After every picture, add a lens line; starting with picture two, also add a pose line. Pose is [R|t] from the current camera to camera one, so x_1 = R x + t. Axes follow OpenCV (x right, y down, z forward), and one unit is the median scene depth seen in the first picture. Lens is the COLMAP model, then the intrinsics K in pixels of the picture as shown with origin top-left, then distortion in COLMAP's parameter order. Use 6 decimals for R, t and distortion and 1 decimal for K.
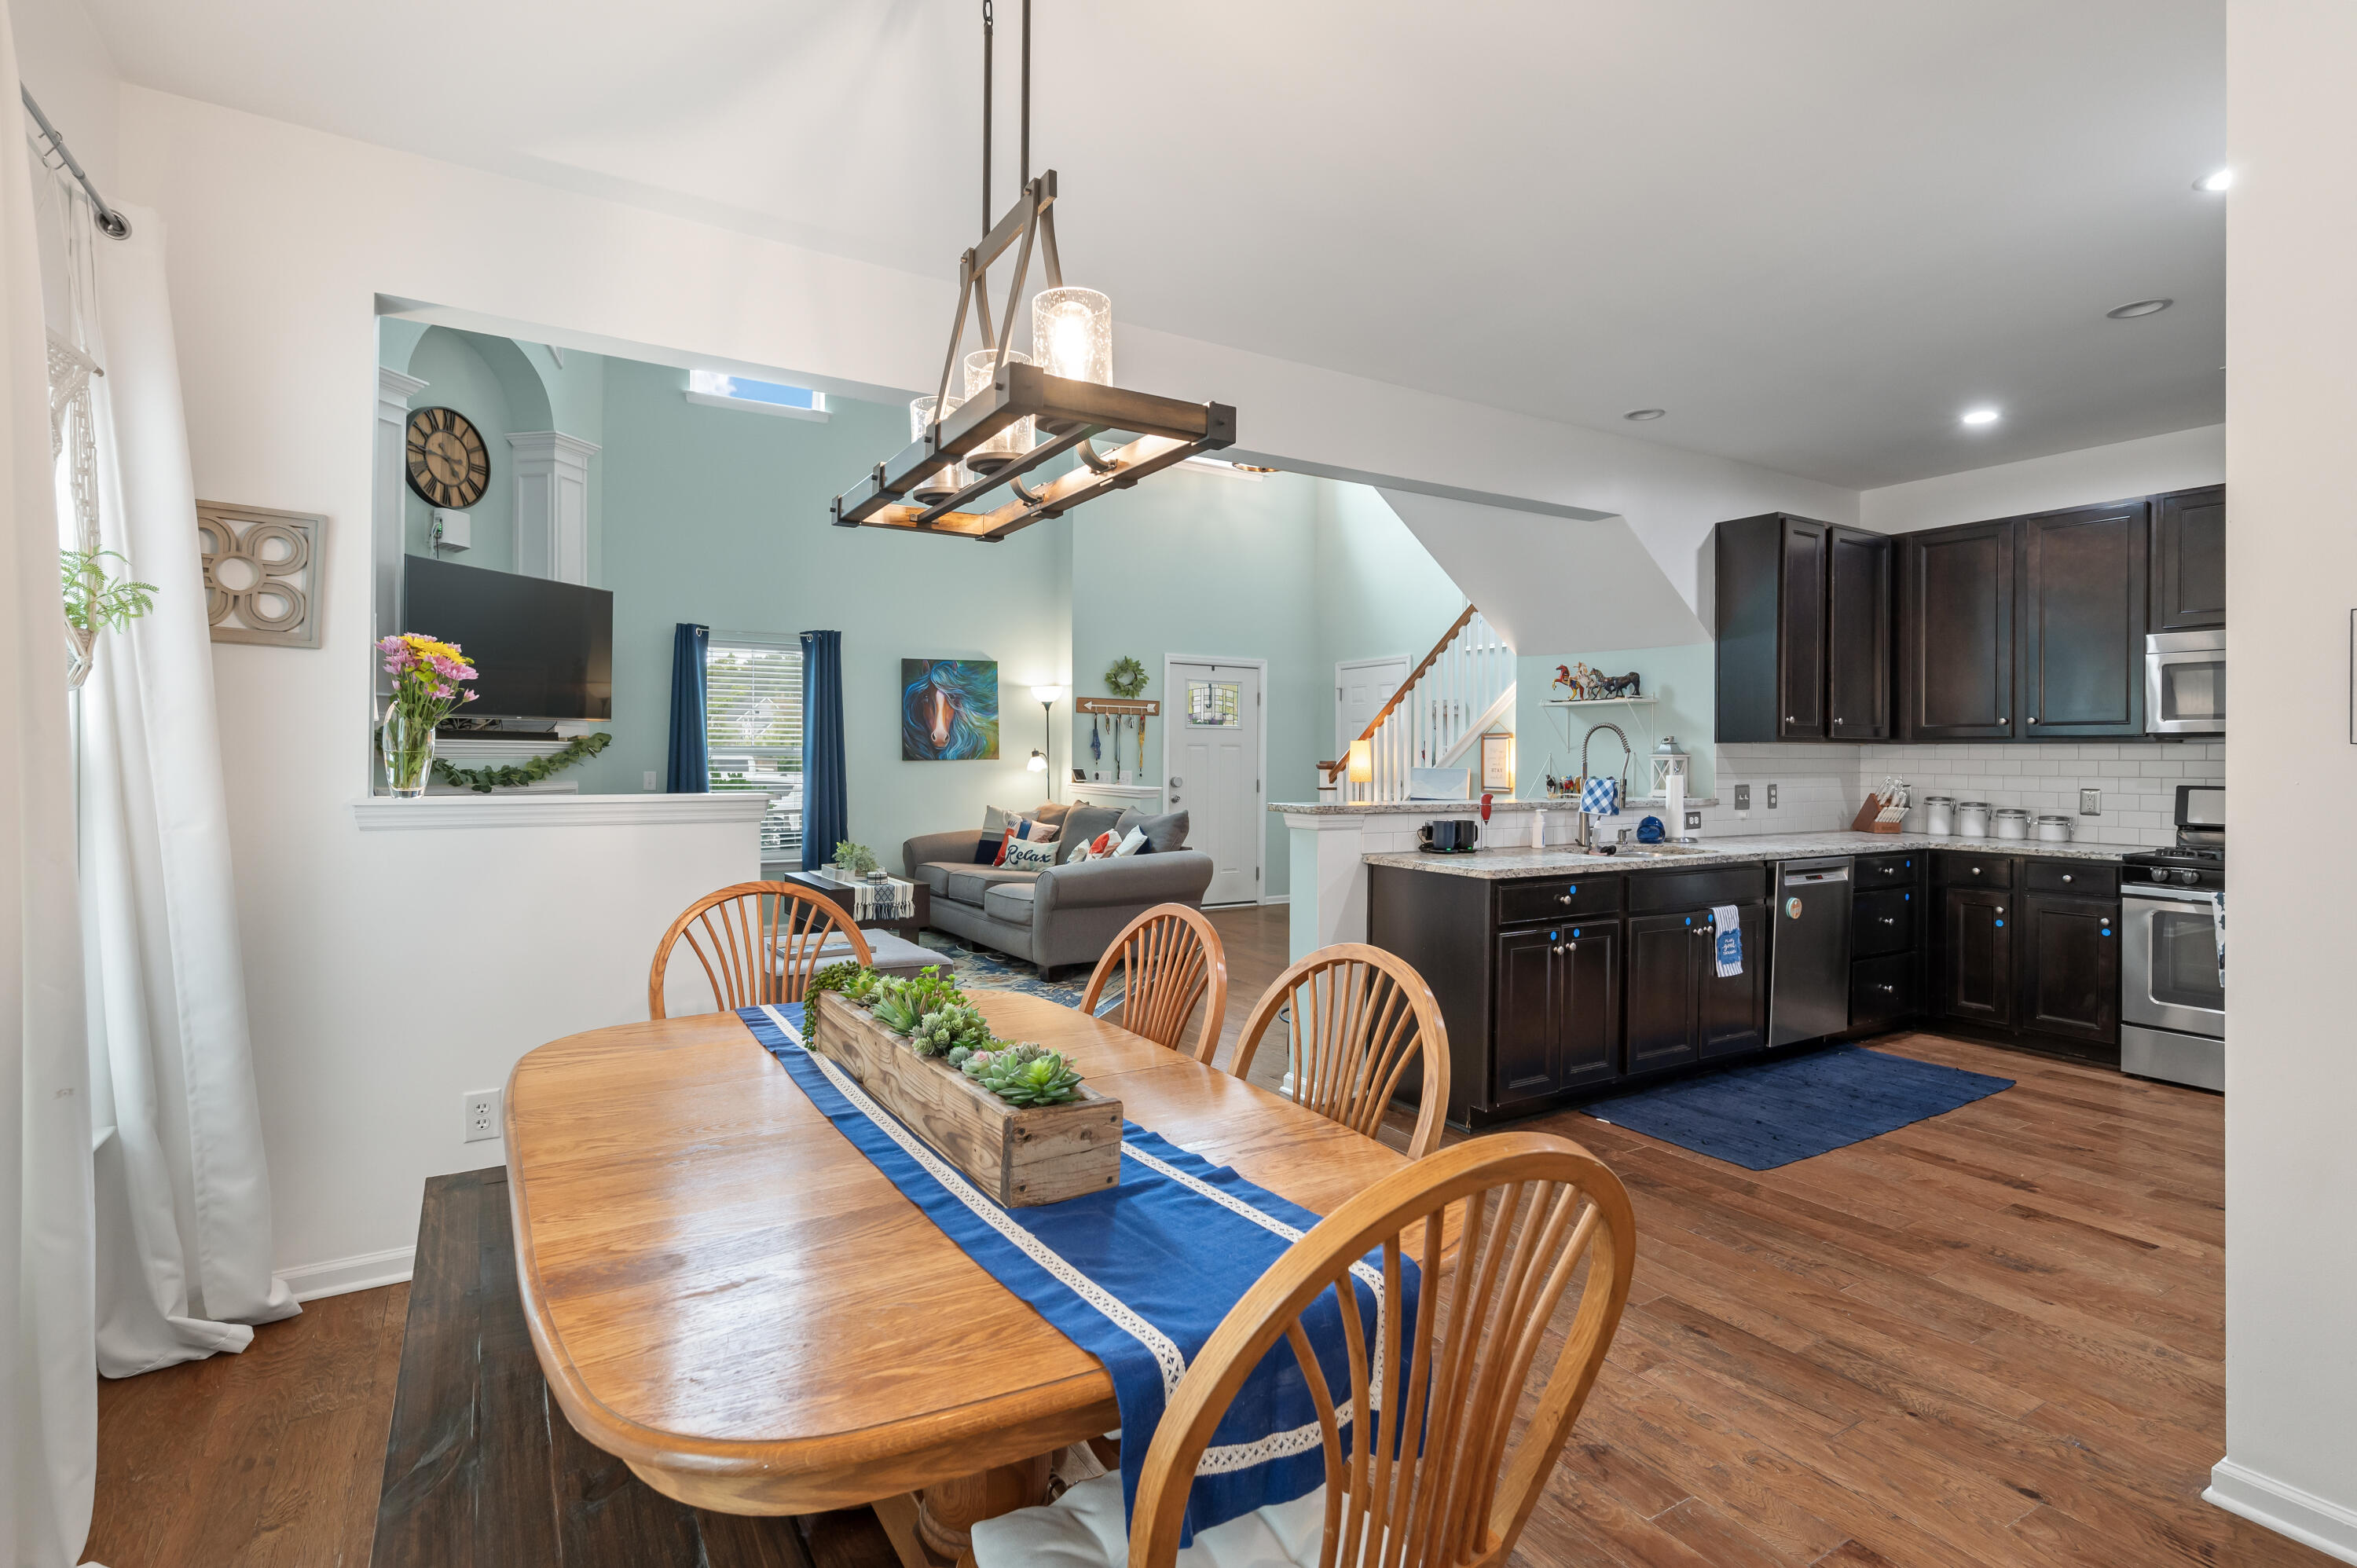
lens RADIAL K [[1121.2, 0, 1170.2], [0, 1121.2, 754.7], [0, 0, 1]] dist [0.002889, -0.000824]
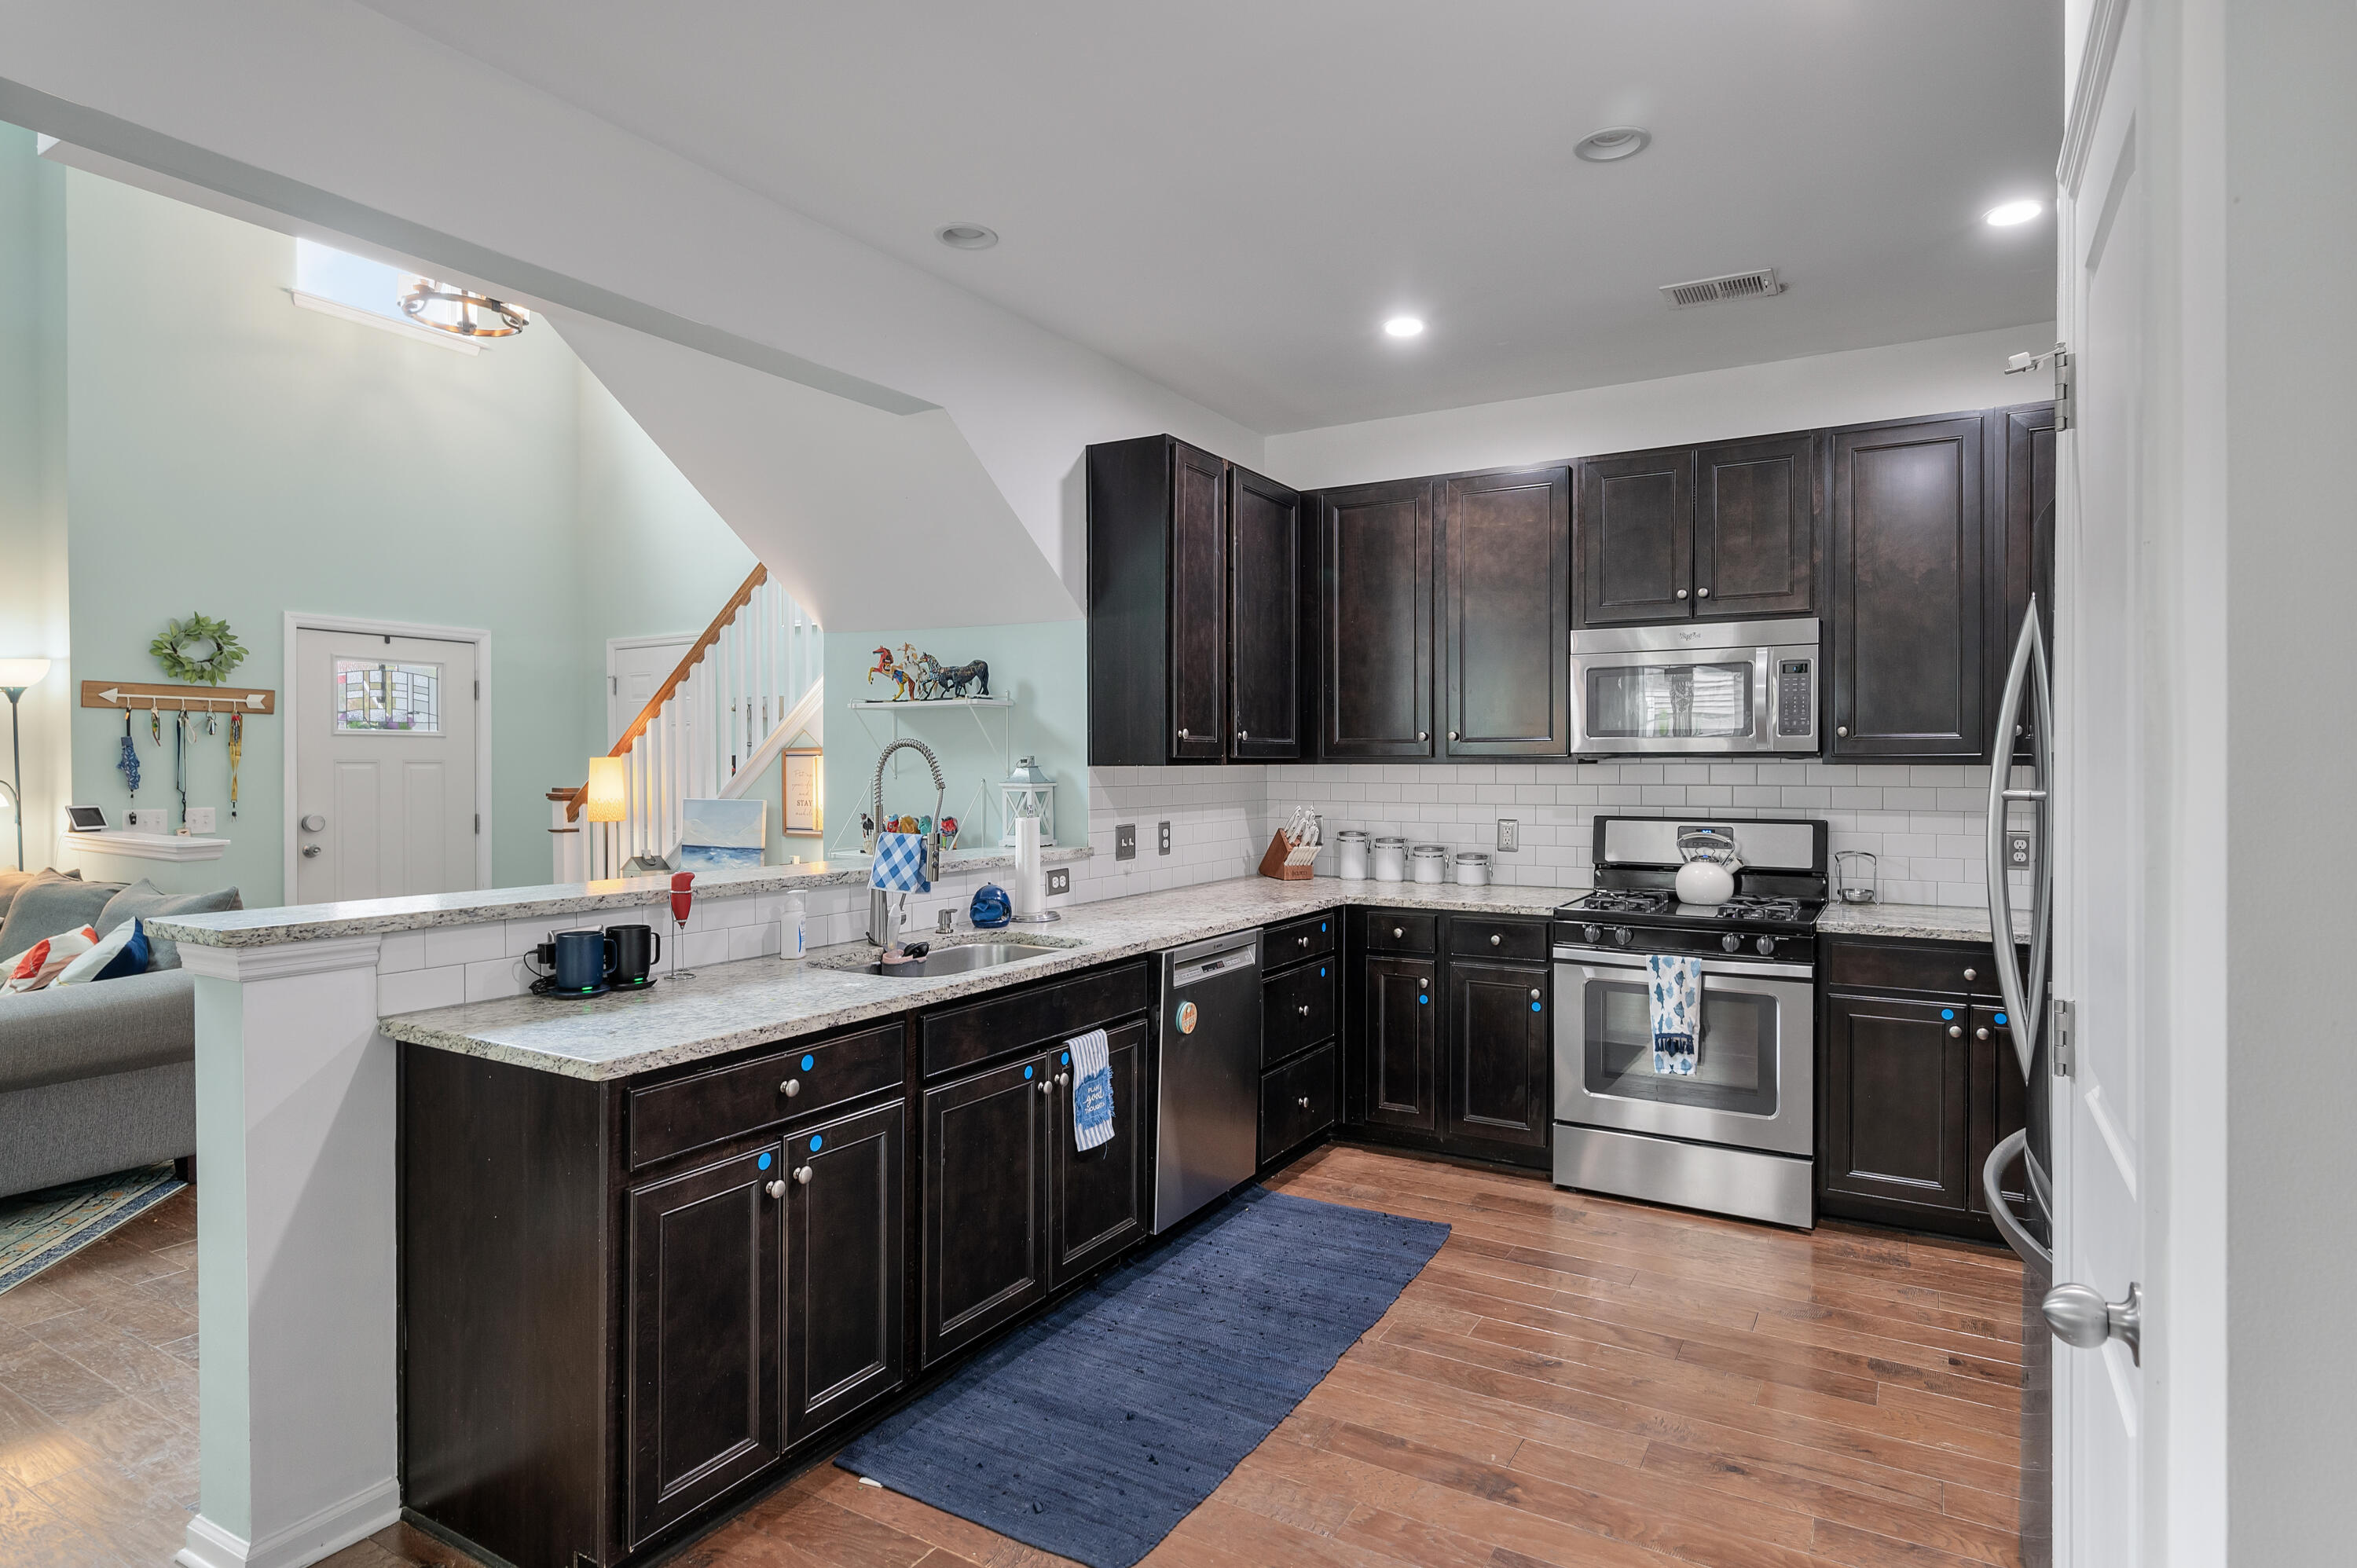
lens RADIAL K [[1258.7, 0, 1184.3], [0, 1258.7, 771.8], [0, 0, 1]] dist [0.003728, -0.001420]
pose [[0.881865, -0.010043, 0.471395, 0.162809], [0.005470, 0.999924, 0.011071, -0.014147], [-0.471470, -0.007184, 0.881853, 0.273769]]
